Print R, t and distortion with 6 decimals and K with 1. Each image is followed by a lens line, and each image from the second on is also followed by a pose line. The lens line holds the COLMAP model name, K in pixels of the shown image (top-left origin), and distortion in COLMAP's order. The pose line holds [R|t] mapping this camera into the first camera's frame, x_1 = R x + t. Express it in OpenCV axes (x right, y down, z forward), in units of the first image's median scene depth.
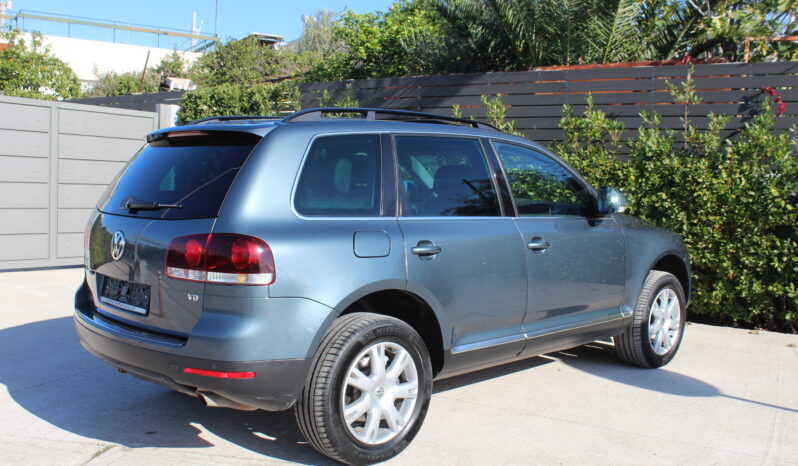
lens RADIAL K [[847.9, 0, 369.6], [0, 847.9, 233.5], [0, 0, 1]] dist [-0.162407, 0.253428]
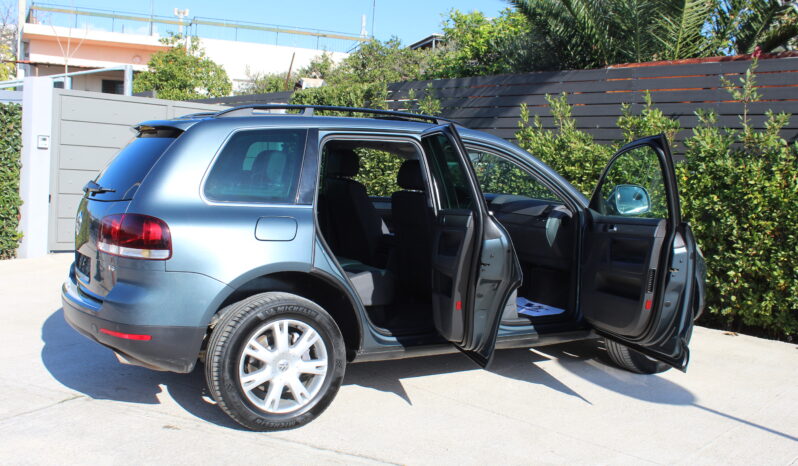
lens RADIAL K [[847.9, 0, 369.6], [0, 847.9, 233.5], [0, 0, 1]] dist [-0.162407, 0.253428]
pose [[0.966680, 0.036058, -0.253437, 0.218115], [-0.036148, 0.999337, 0.004302, 0.005083], [0.253424, 0.005002, 0.967342, -0.014699]]
